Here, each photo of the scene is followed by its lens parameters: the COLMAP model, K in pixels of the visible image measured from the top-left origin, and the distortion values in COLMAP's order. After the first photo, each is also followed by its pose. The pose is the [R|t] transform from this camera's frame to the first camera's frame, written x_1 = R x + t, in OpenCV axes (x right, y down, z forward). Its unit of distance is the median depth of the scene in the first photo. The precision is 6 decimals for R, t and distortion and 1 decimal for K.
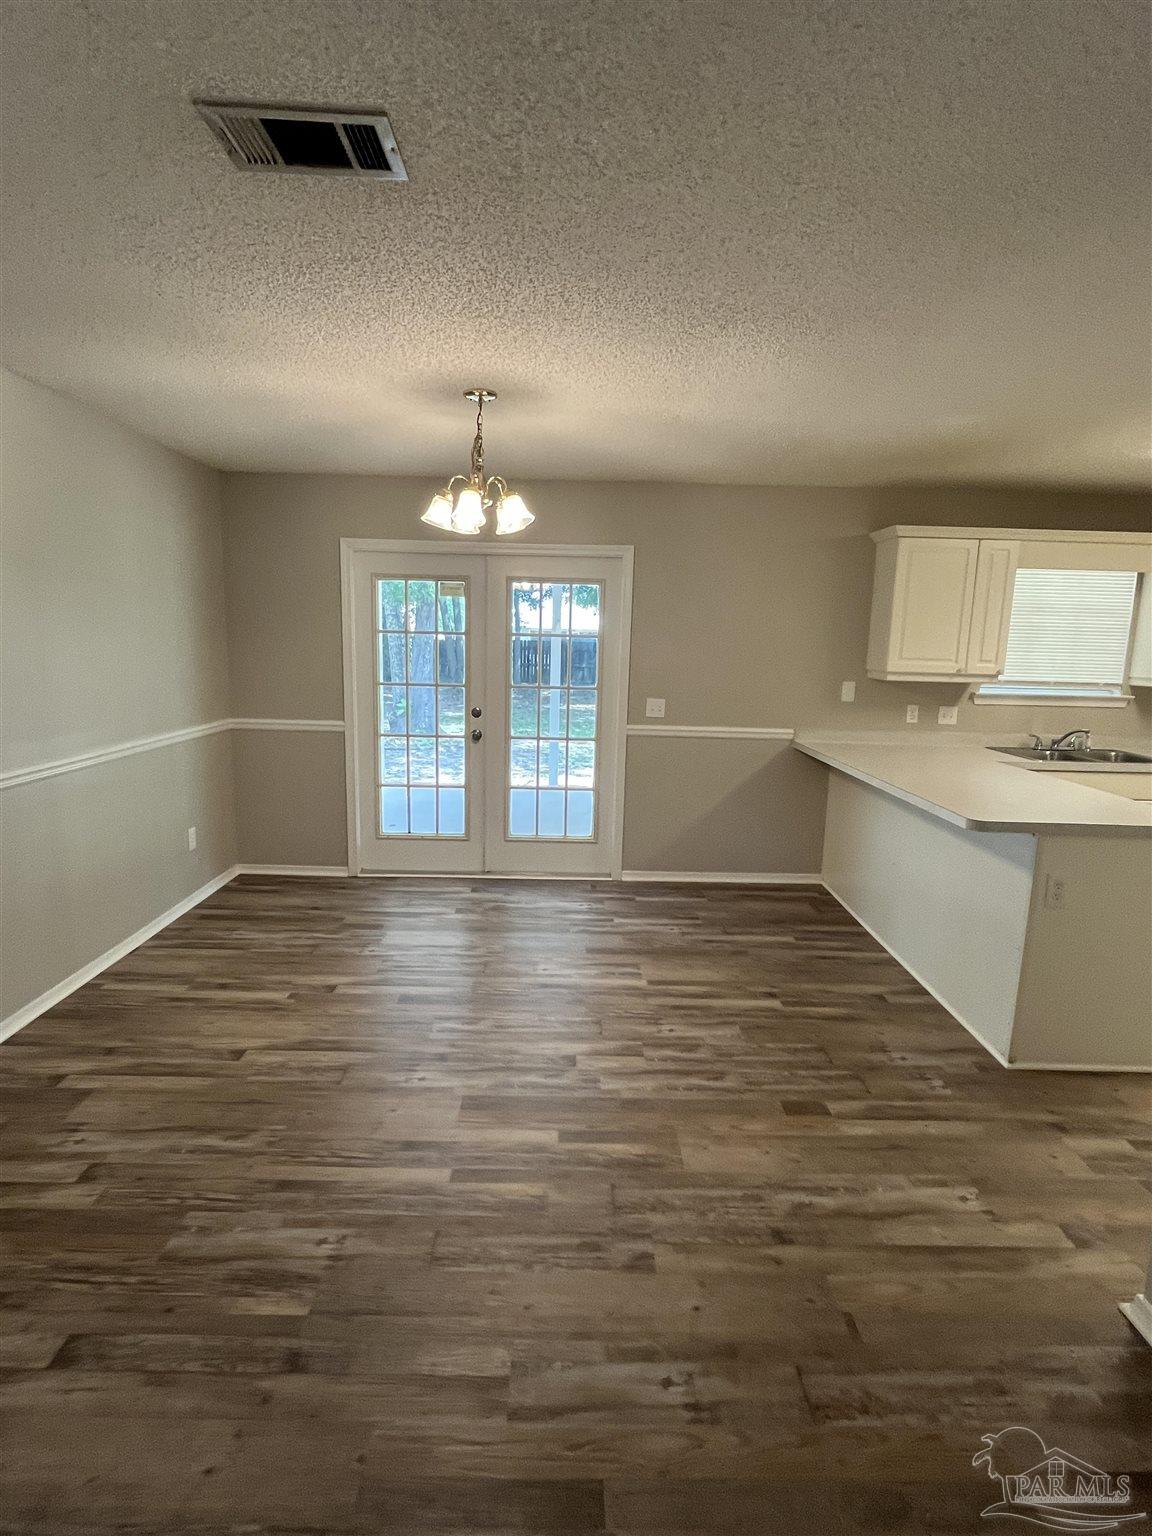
lens RADIAL K [[759.0, 0, 575.0], [0, 759.0, 765.6], [0, 0, 1]] dist [-0.002999, -0.000720]
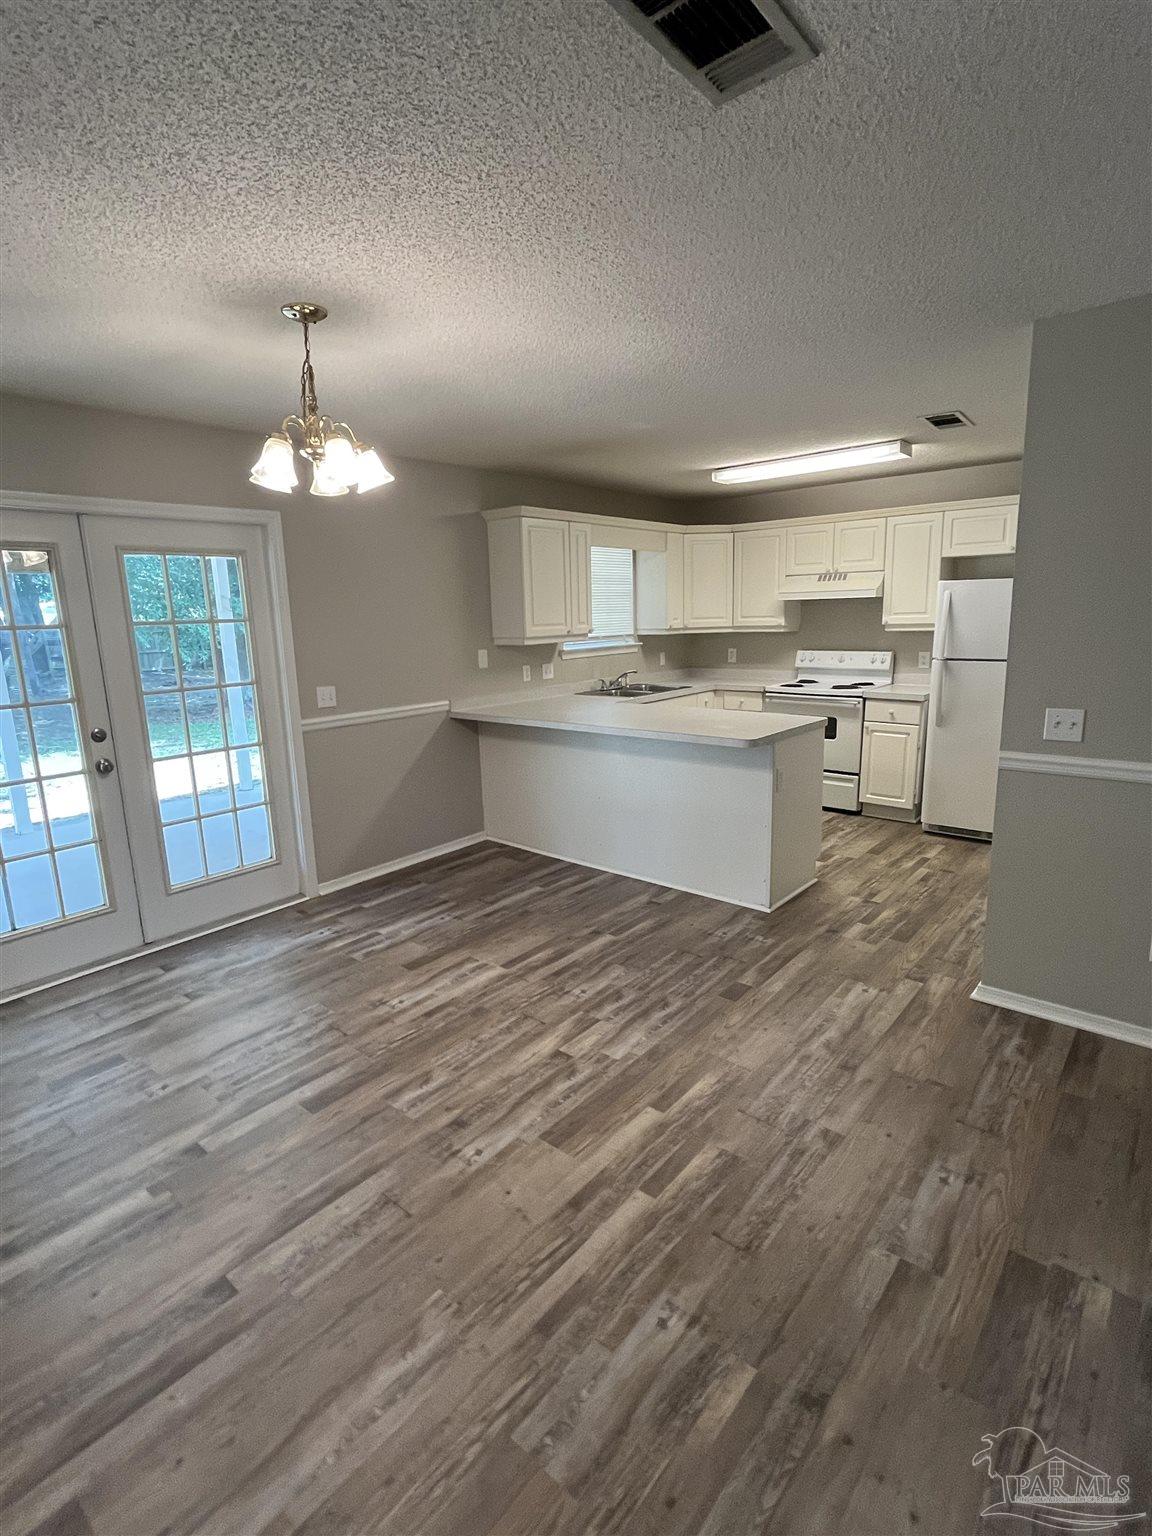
lens RADIAL K [[759.0, 0, 575.0], [0, 759.0, 765.6], [0, 0, 1]] dist [-0.002999, -0.000720]
pose [[0.652548, -0.194459, 0.732371, -0.468966], [0.167181, 0.979640, 0.111154, -0.058943], [-0.739075, 0.049905, 0.671772, 0.234209]]
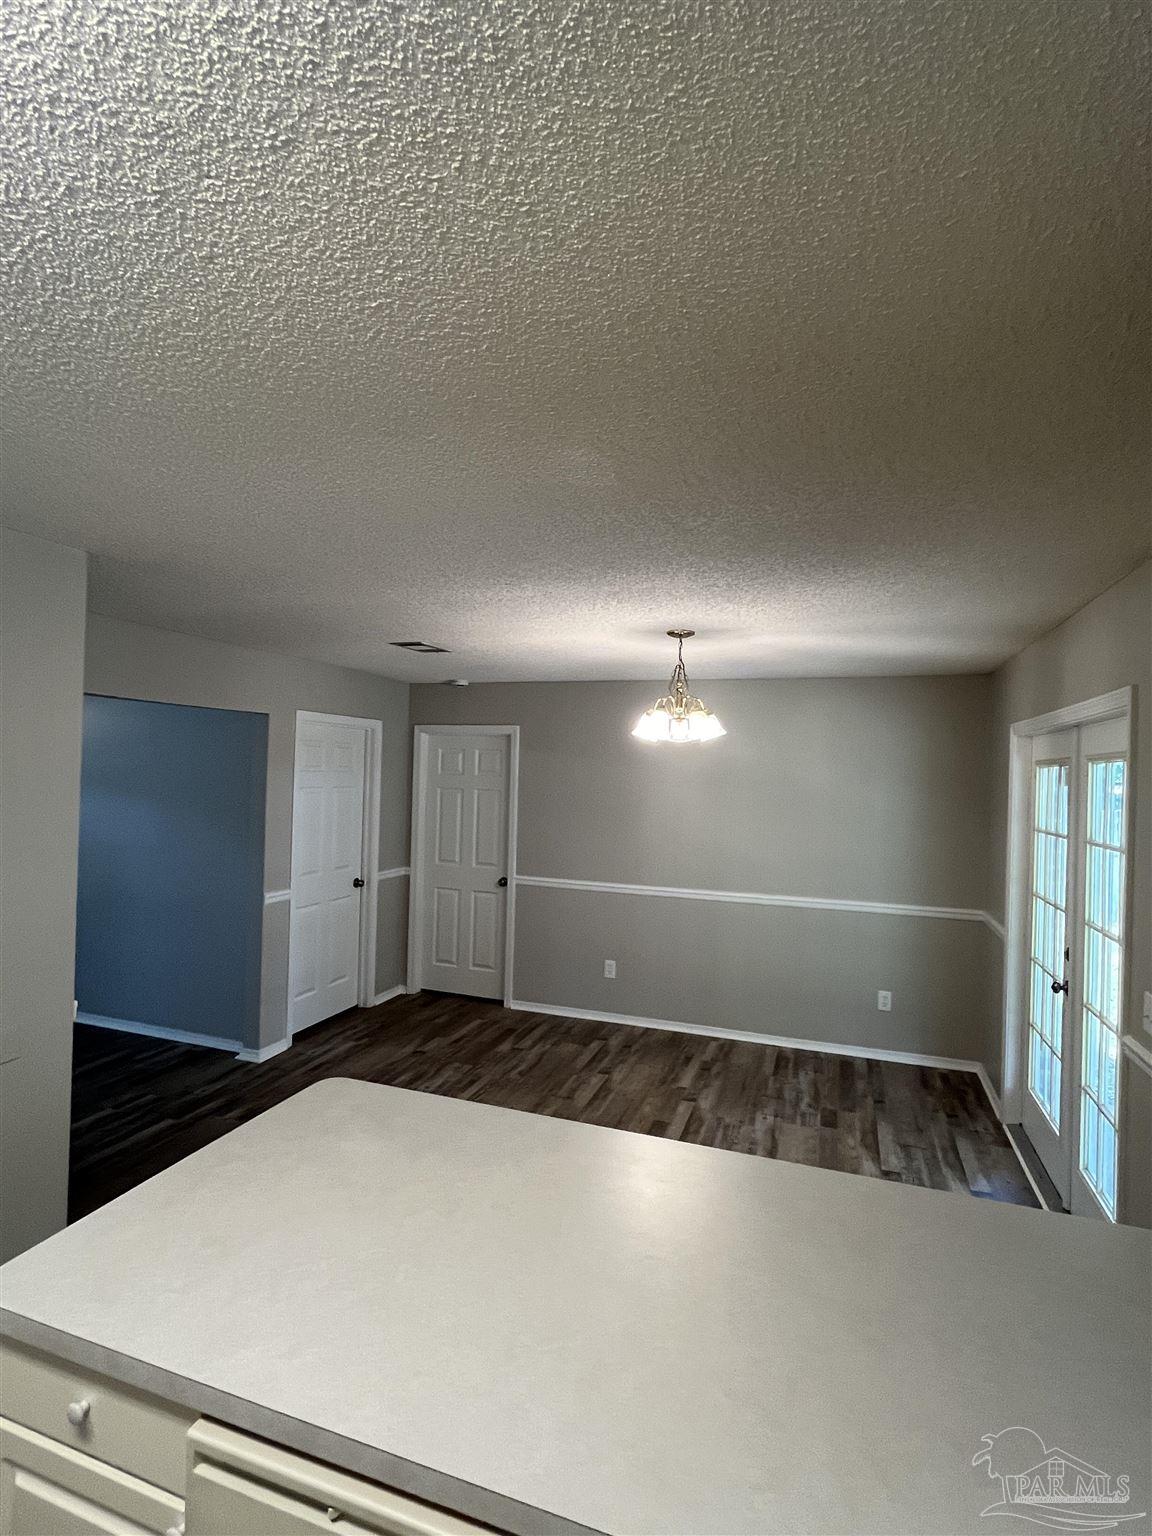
lens RADIAL K [[759.0, 0, 575.0], [0, 759.0, 765.6], [0, 0, 1]] dist [-0.002999, -0.000720]
pose [[-0.334724, -0.047058, -0.941141, 0.840043], [-0.189742, 0.981662, 0.018399, -0.208705], [0.923016, 0.184733, -0.337514, 1.009695]]
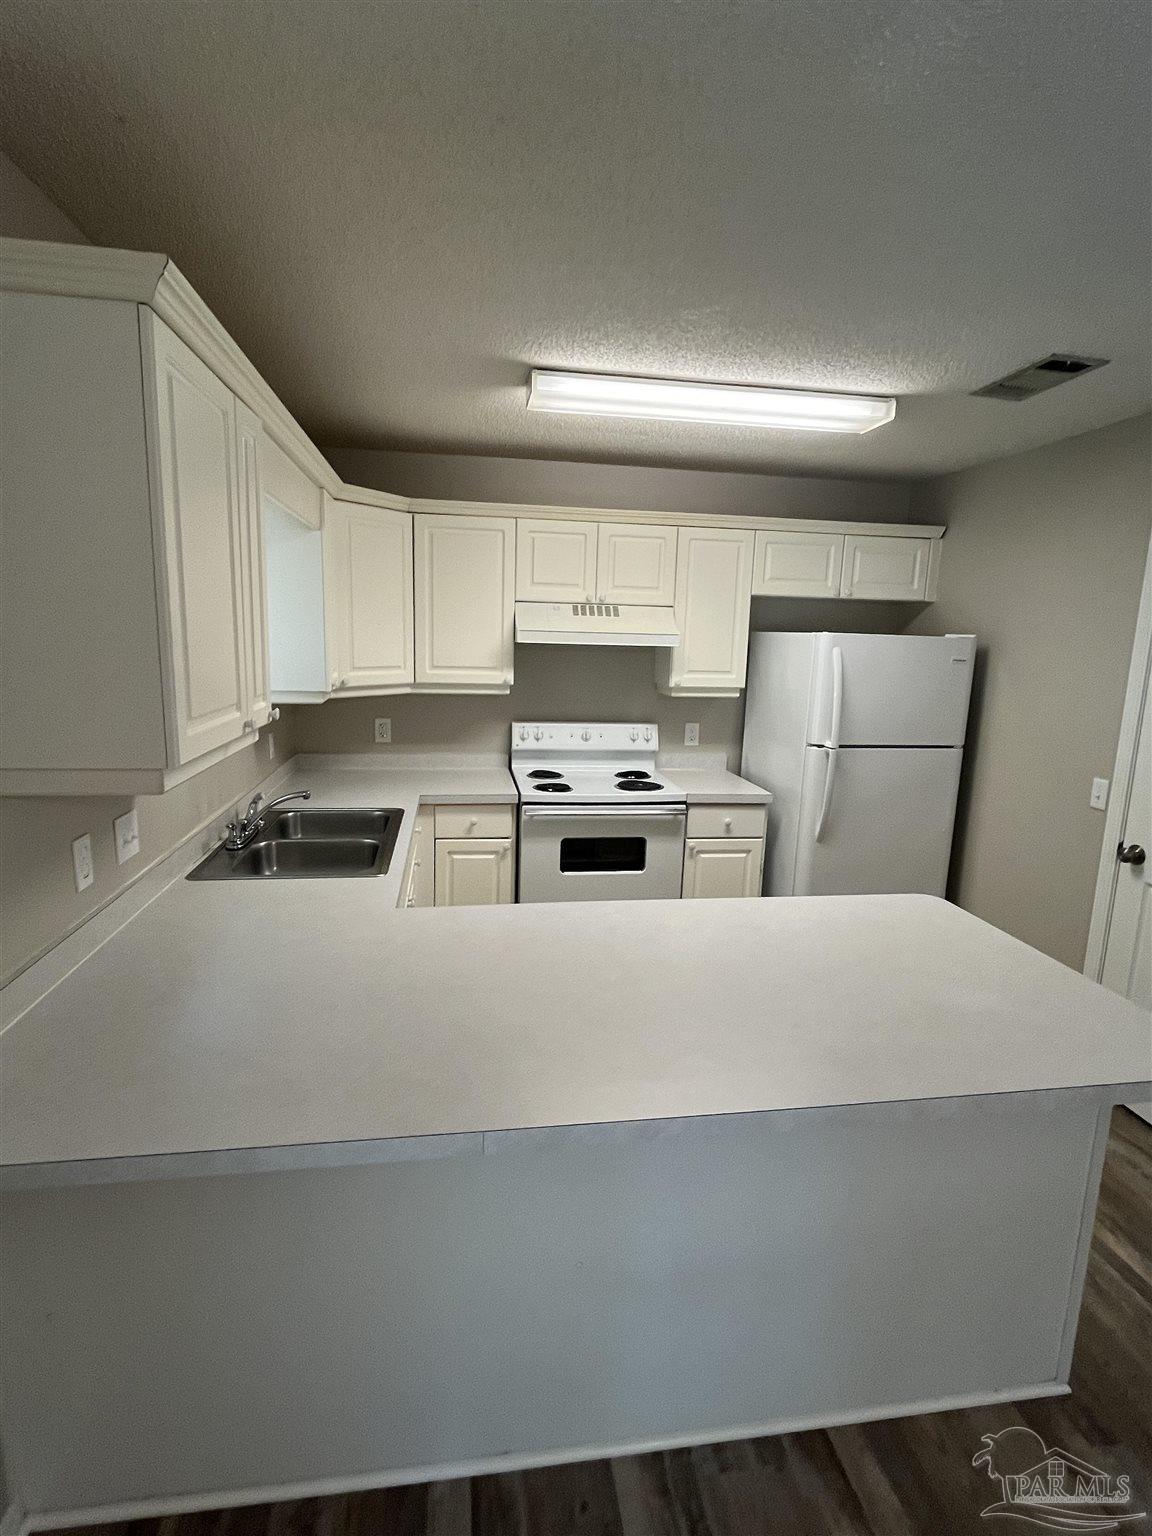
lens RADIAL K [[759.0, 0, 575.0], [0, 759.0, 765.6], [0, 0, 1]] dist [-0.002999, -0.000720]
pose [[-0.147661, -0.202104, 0.968169, 0.106845], [0.129923, 0.966453, 0.221561, -0.199473], [-0.980467, 0.158503, -0.116449, 1.025202]]
